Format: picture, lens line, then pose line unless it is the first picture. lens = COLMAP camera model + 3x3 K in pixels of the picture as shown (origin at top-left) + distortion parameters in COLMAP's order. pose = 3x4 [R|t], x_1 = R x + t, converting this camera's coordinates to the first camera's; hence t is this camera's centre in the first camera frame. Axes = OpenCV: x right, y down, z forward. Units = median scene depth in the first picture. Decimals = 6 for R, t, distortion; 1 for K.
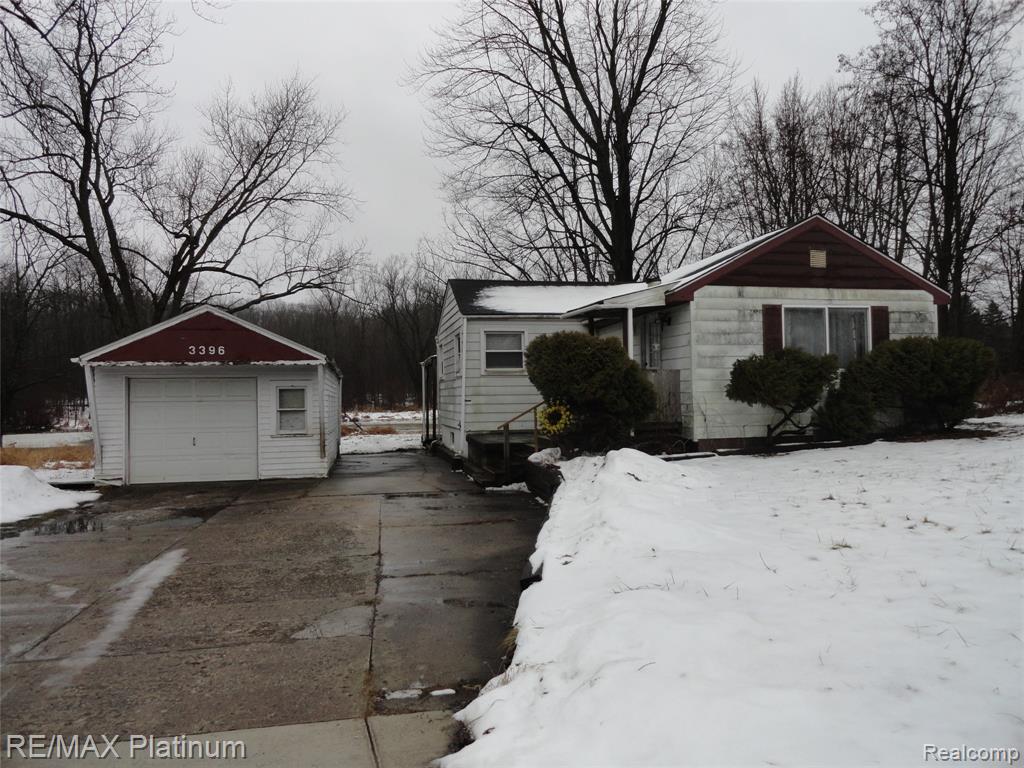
lens RADIAL K [[700.4, 0, 512.0], [0, 700.4, 384.0], [0, 0, 1]] dist [-0.005615, 0.002435]
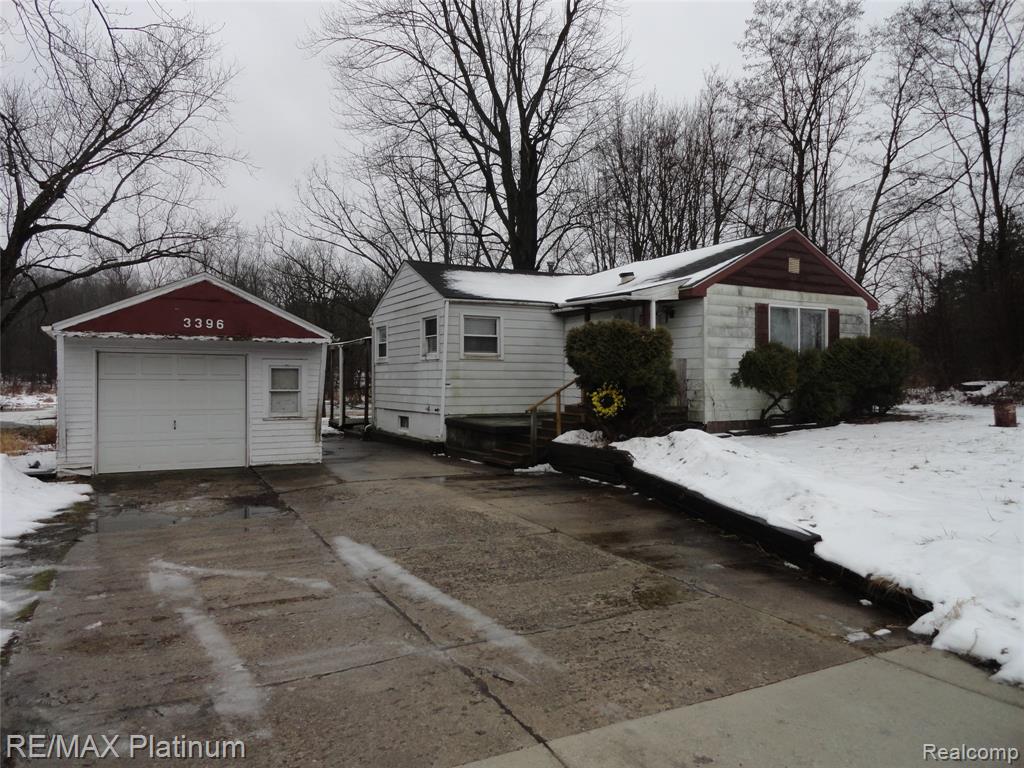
lens RADIAL K [[700.4, 0, 512.0], [0, 700.4, 384.0], [0, 0, 1]] dist [-0.005615, 0.002435]
pose [[0.957444, 0.015408, 0.288207, -0.345865], [-0.020861, 0.999657, 0.015858, 0.007880], [-0.287864, -0.021195, 0.957437, 0.025384]]
